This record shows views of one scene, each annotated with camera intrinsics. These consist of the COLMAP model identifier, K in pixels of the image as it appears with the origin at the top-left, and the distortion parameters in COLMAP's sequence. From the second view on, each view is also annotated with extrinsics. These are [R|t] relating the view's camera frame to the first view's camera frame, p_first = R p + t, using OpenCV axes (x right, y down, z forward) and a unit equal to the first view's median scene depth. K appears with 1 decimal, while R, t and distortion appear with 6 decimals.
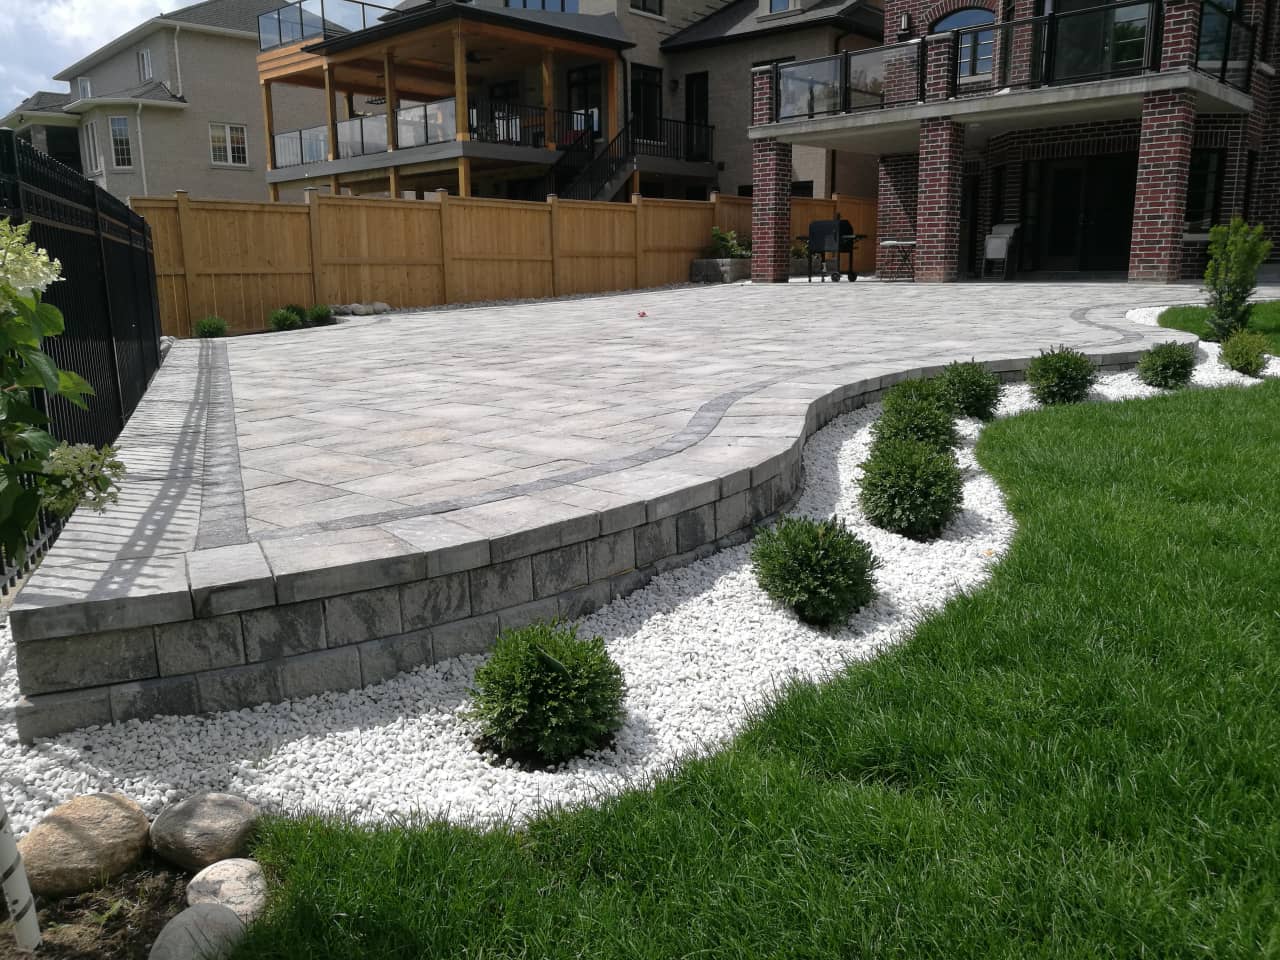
lens RADIAL K [[1024.4, 0, 626.7], [0, 1024.4, 472.6], [0, 0, 1]] dist [-0.056844, 0.091796]
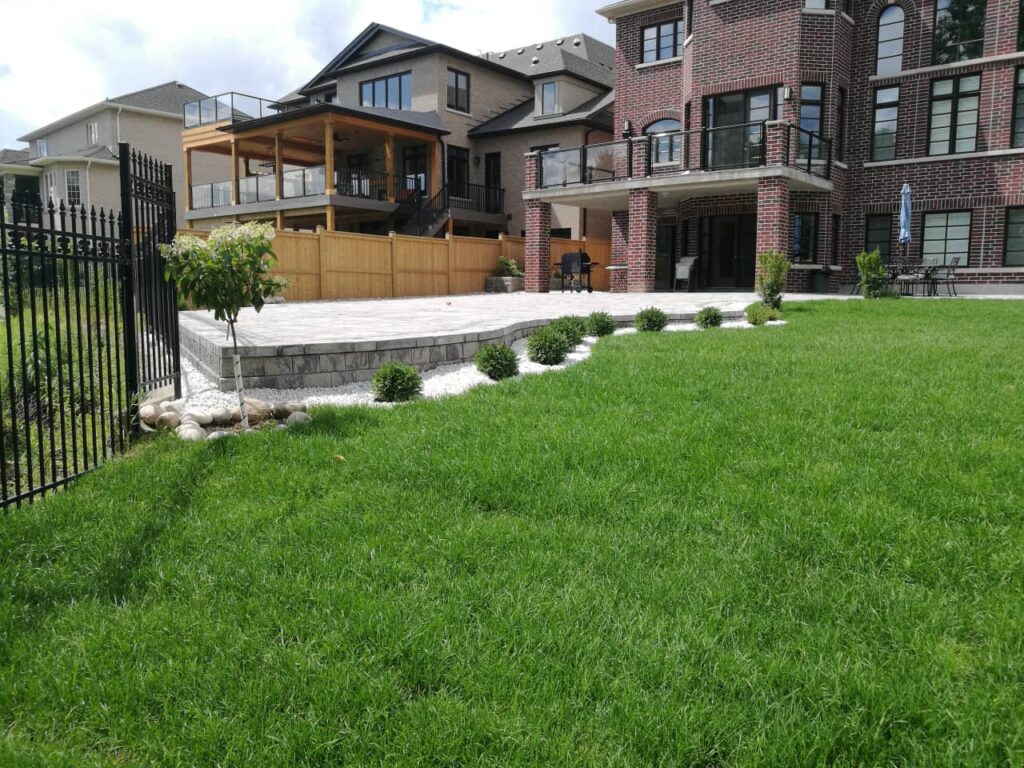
lens RADIAL K [[802.5, 0, 510.7], [0, 802.5, 390.0], [0, 0, 1]] dist [-0.008996, 0.010605]
pose [[0.996778, 0.007637, 0.079841, 0.008222], [-0.001308, 0.996871, -0.079034, 0.052408], [-0.080195, 0.078675, 0.993670, -0.168506]]
